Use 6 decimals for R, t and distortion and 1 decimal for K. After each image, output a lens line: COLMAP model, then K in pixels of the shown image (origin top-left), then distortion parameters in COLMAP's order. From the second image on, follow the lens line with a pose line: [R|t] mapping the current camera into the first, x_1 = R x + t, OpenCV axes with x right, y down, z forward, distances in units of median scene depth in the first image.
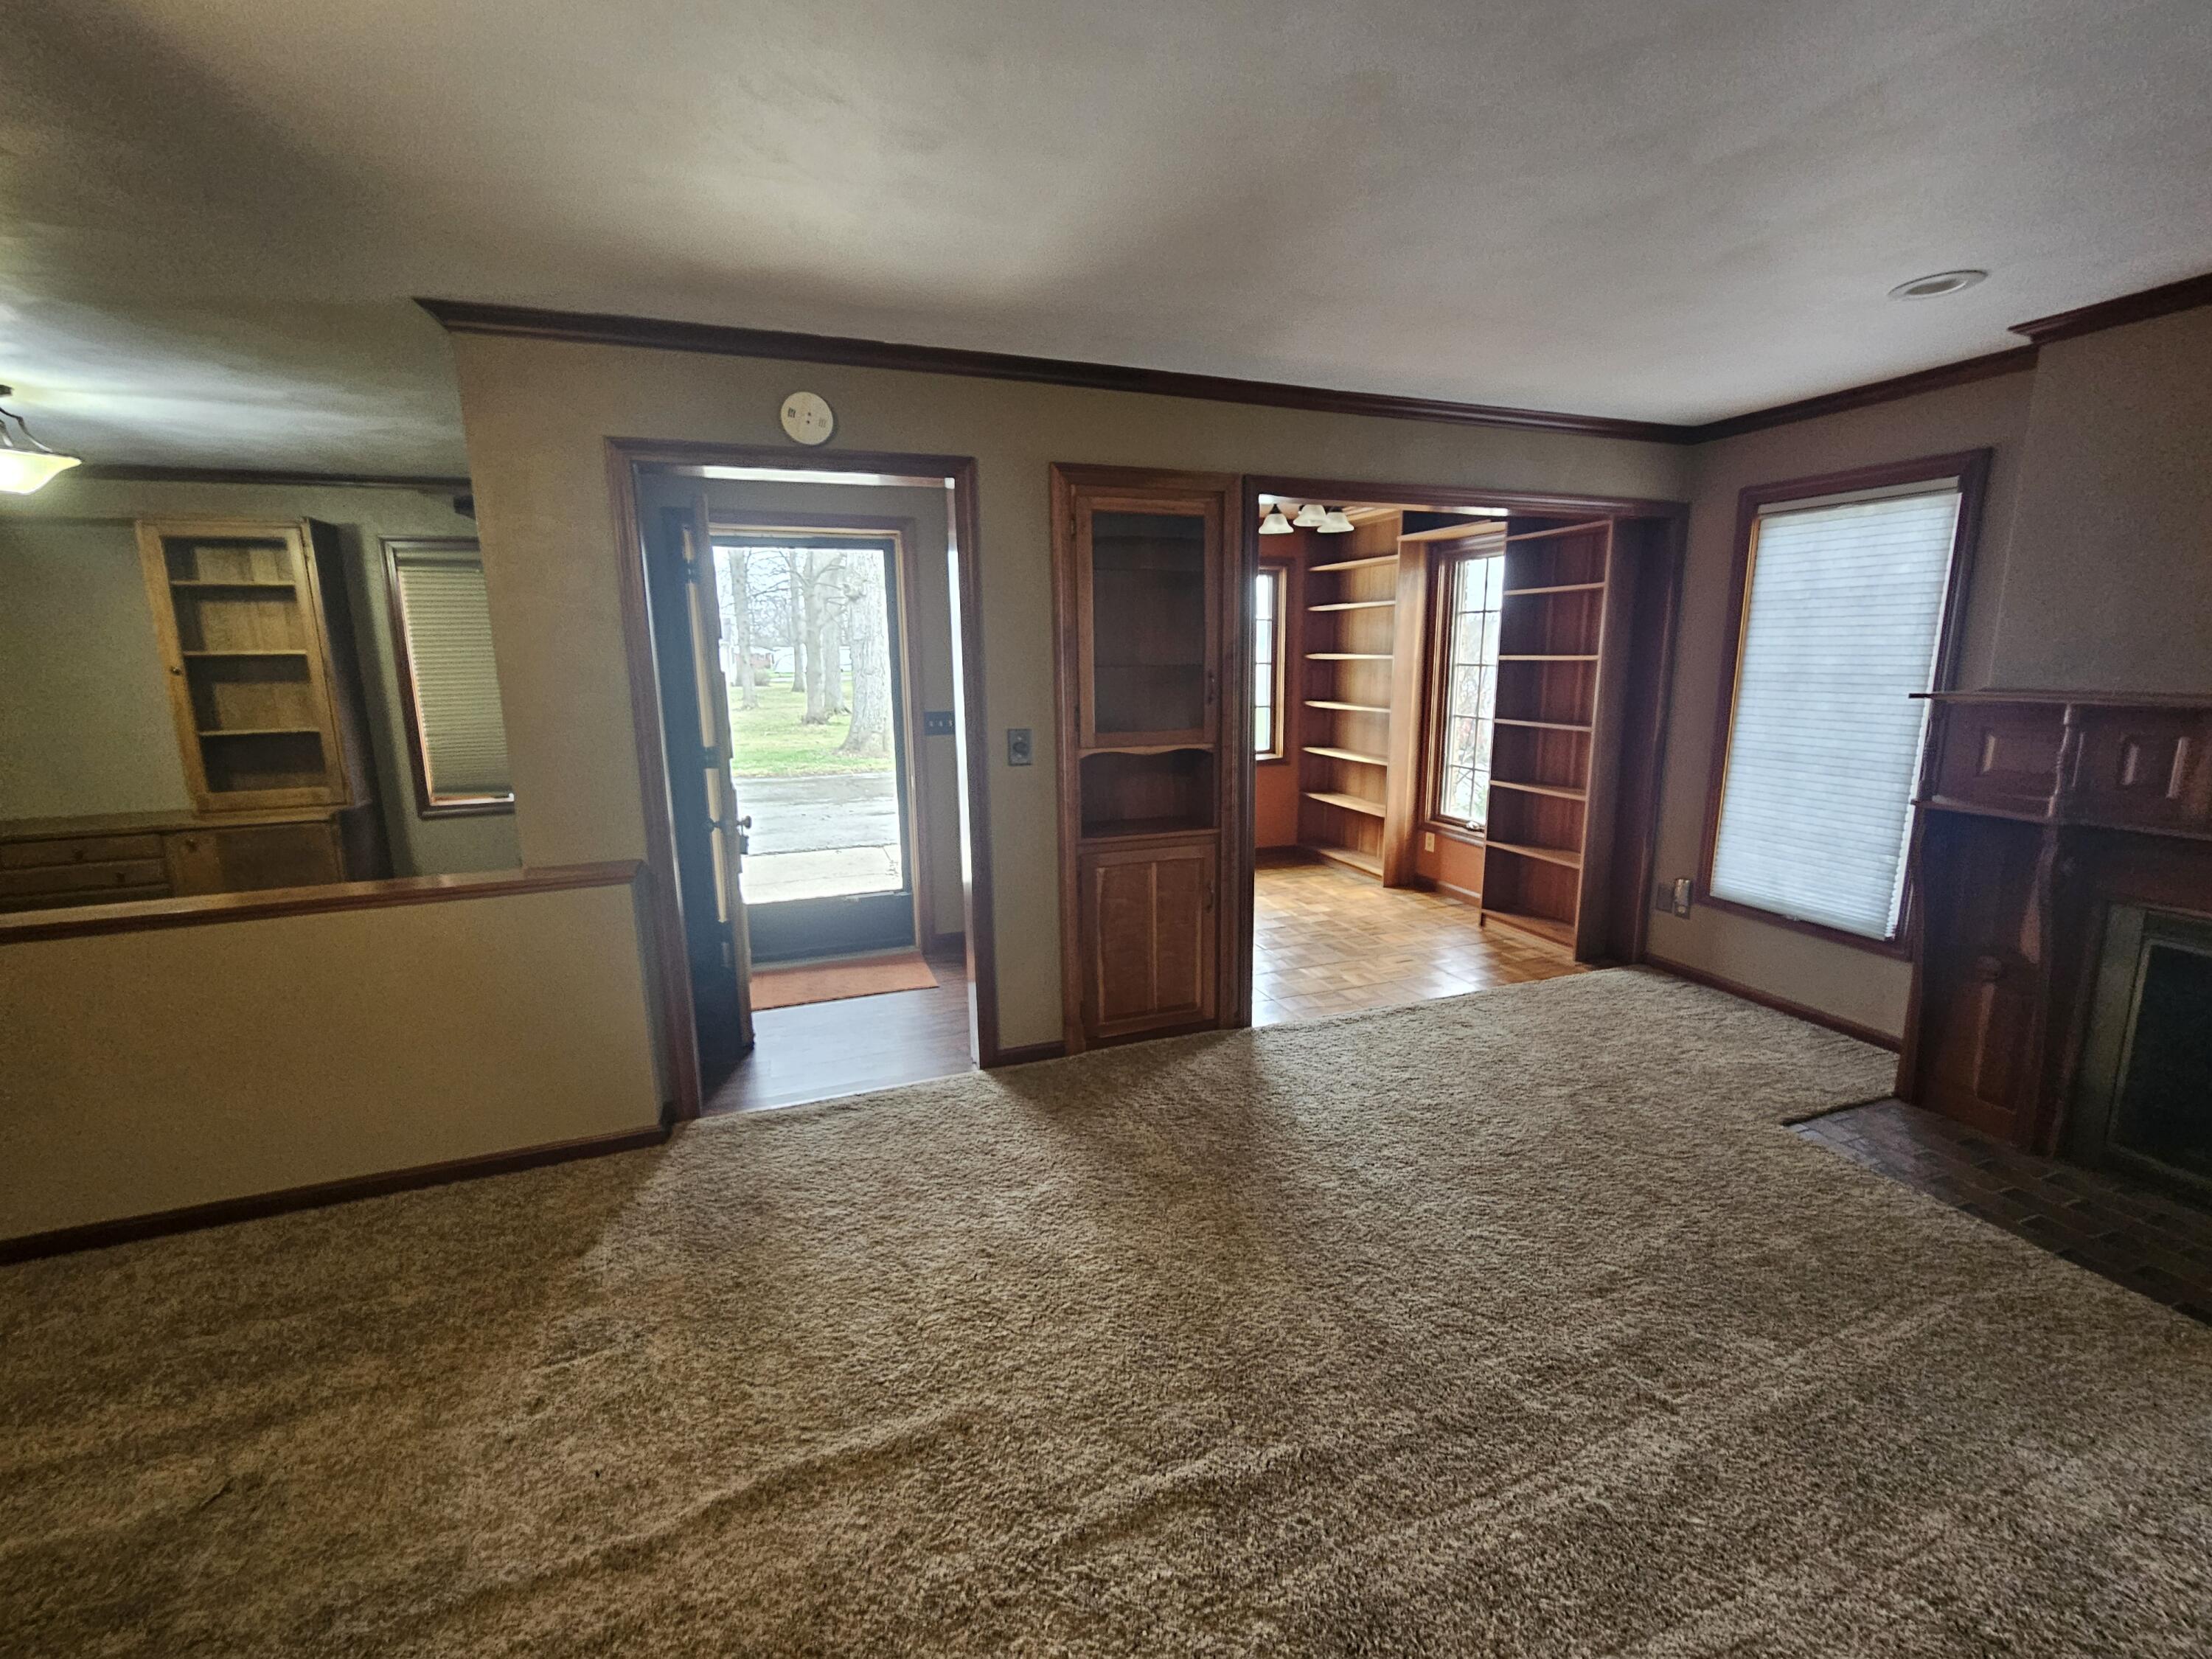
lens RADIAL K [[910.4, 0, 1108.6], [0, 910.4, 814.4], [0, 0, 1]] dist [-0.008387, 0.003951]
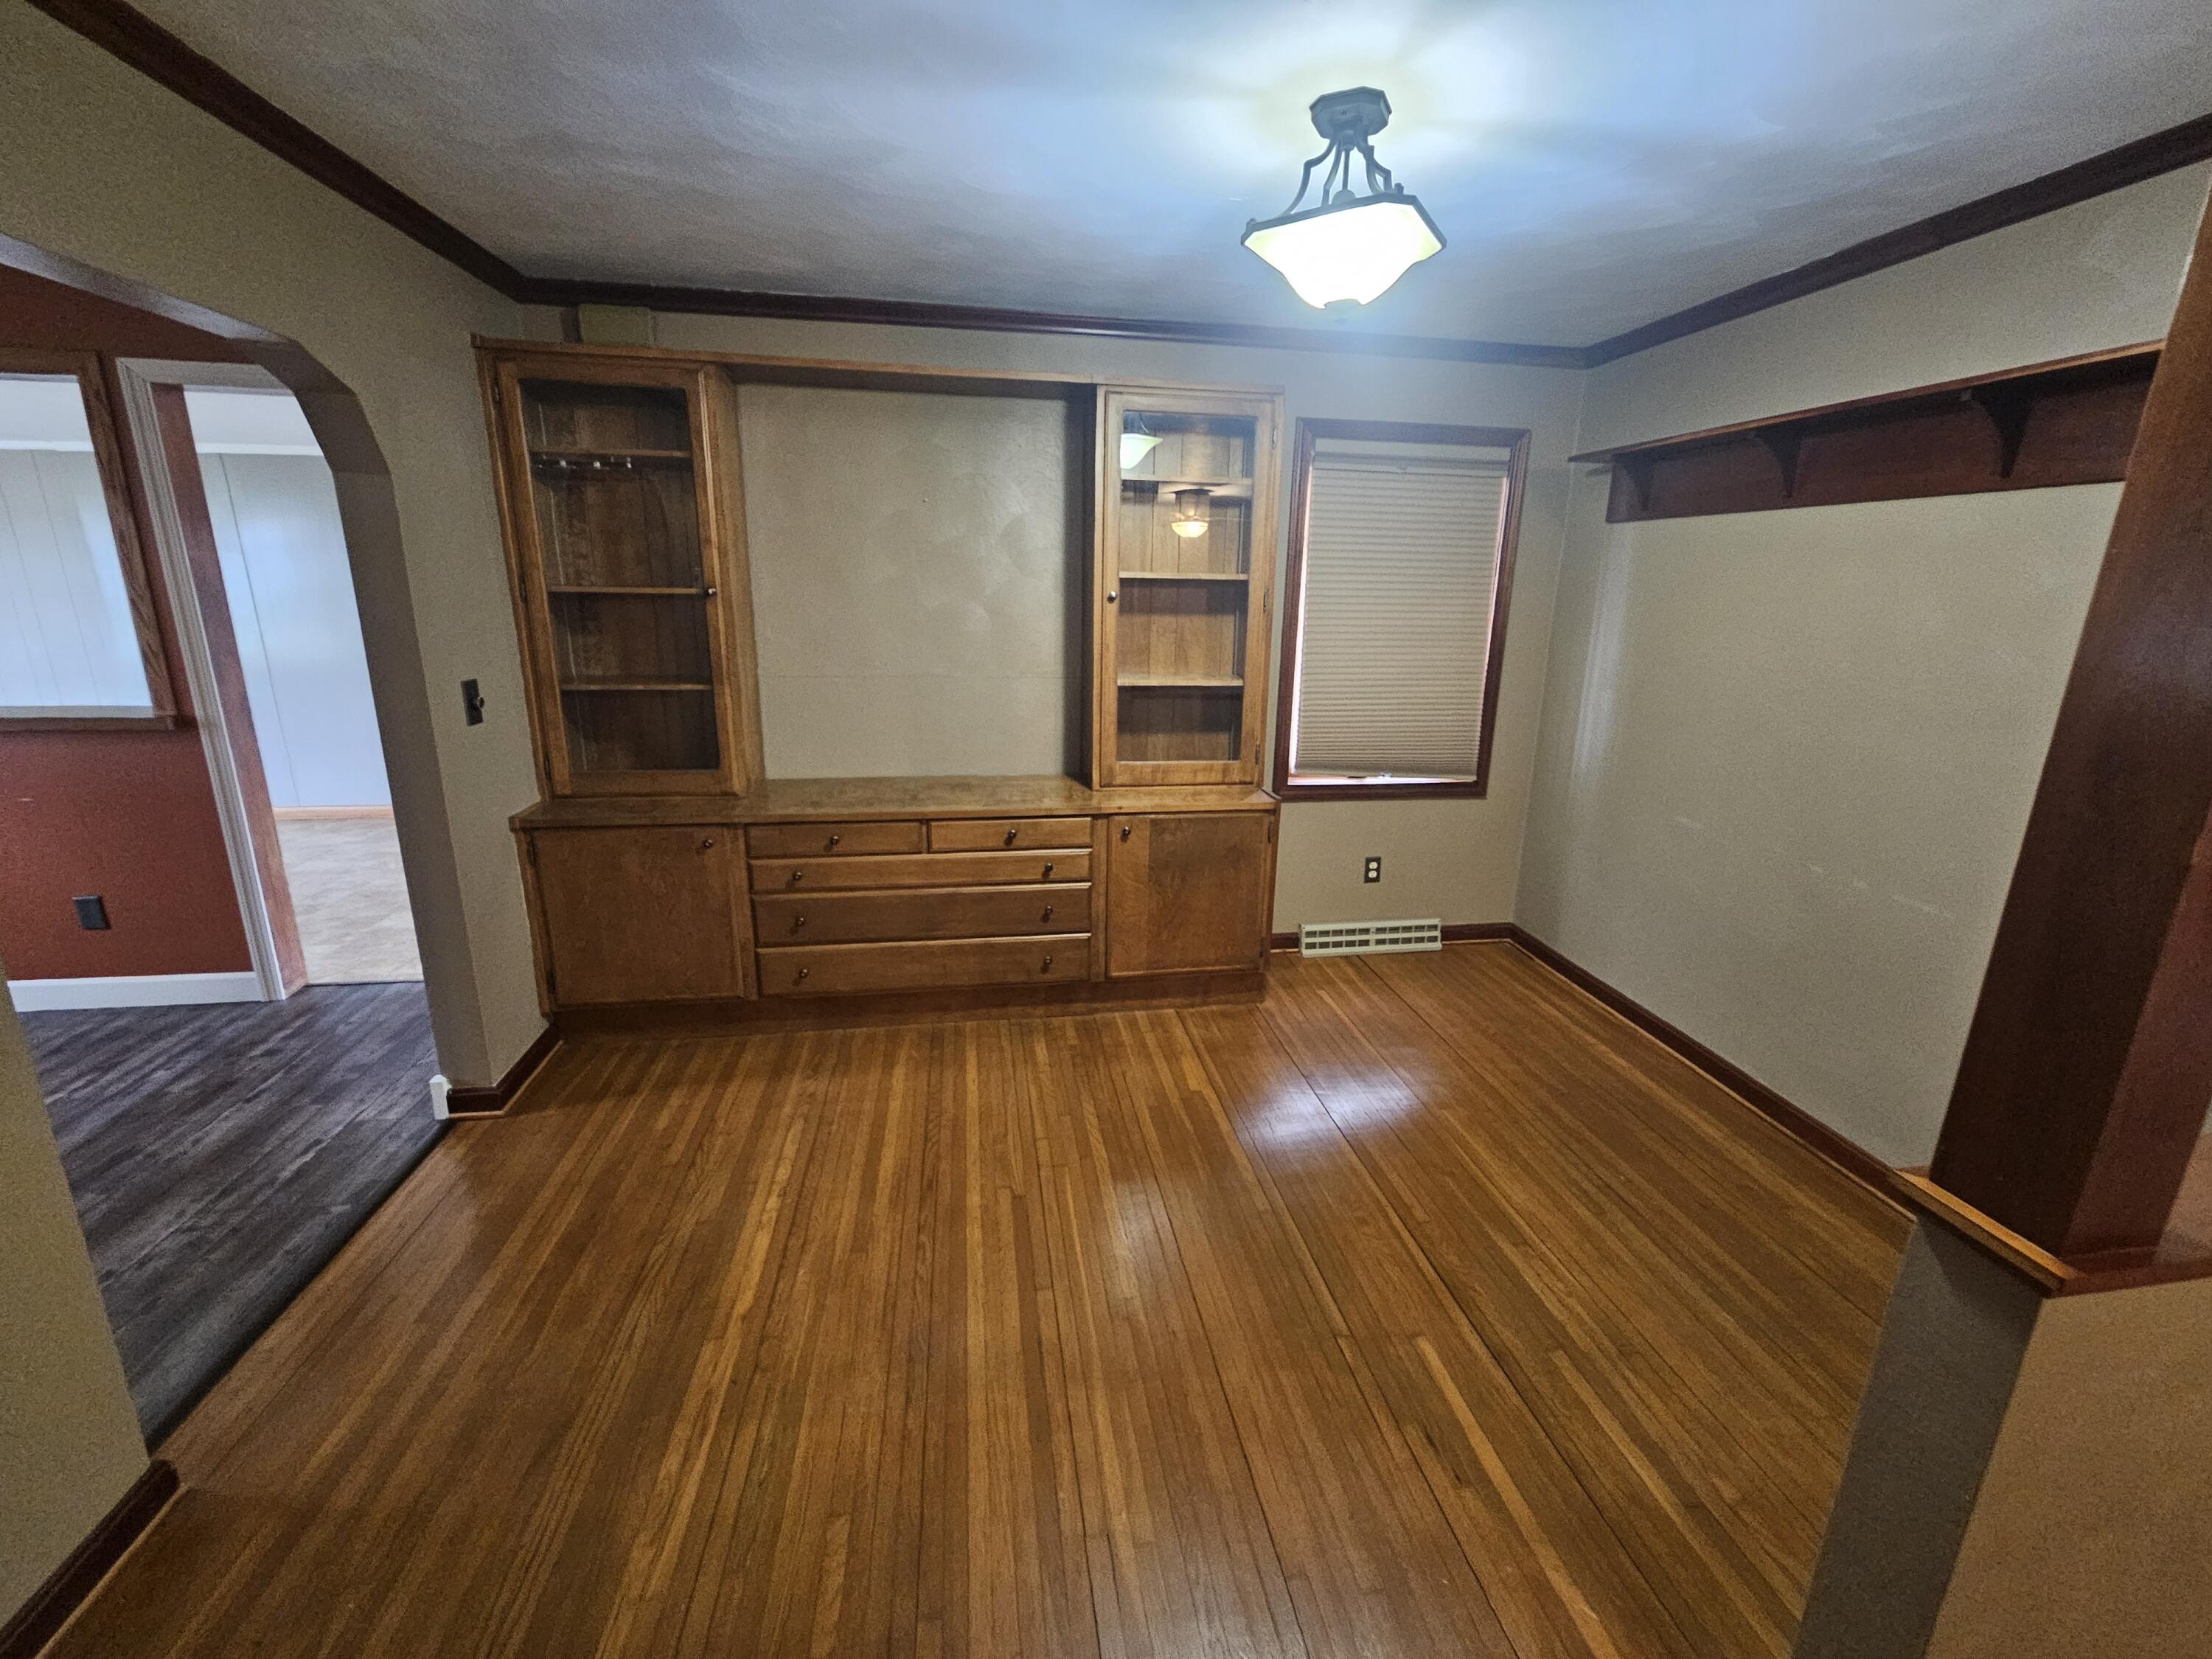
lens RADIAL K [[910.4, 0, 1108.6], [0, 910.4, 814.4], [0, 0, 1]] dist [-0.008387, 0.003951]
pose [[0.982601, 0.081629, -0.166831, -0.972042], [-0.069850, 0.994711, 0.075300, -0.040905], [0.172096, -0.062337, 0.983106, 0.278280]]
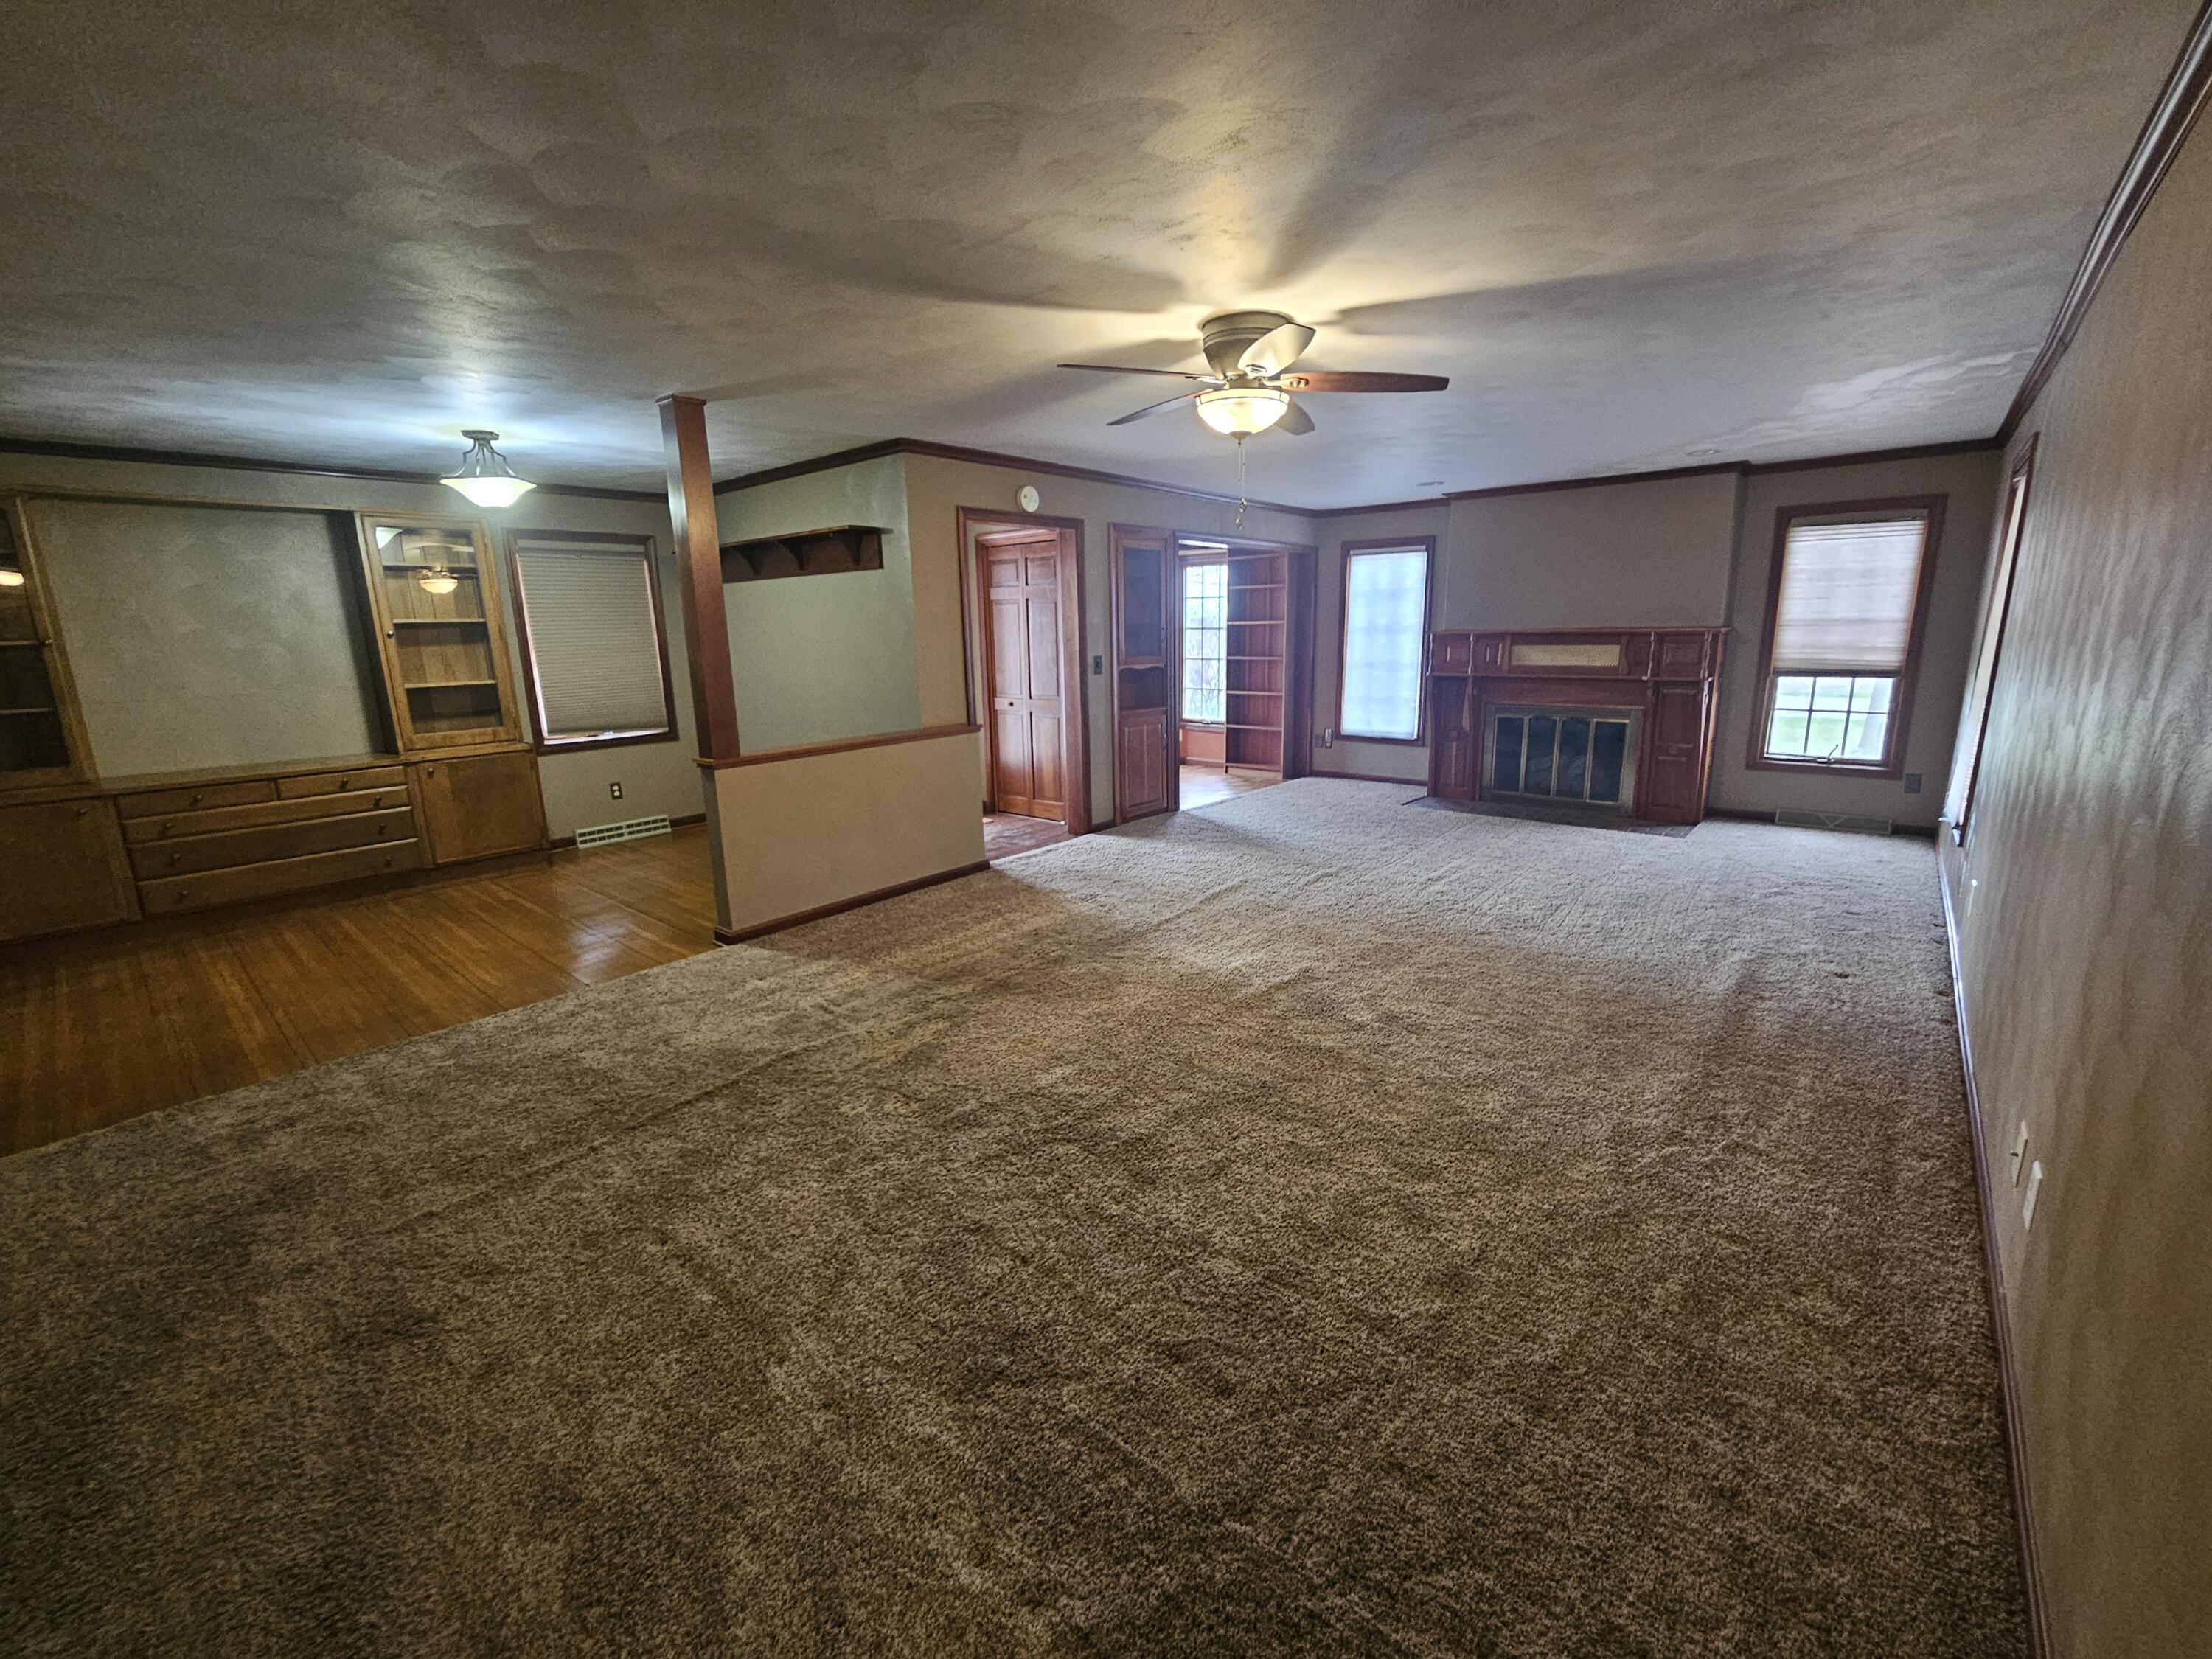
lens RADIAL K [[910.4, 0, 1108.6], [0, 910.4, 814.4], [0, 0, 1]] dist [-0.008387, 0.003951]
pose [[0.868720, -0.103417, 0.484387, -0.873831], [0.096032, 0.994570, 0.040114, 0.140223], [-0.485905, 0.011669, 0.873934, -0.599148]]
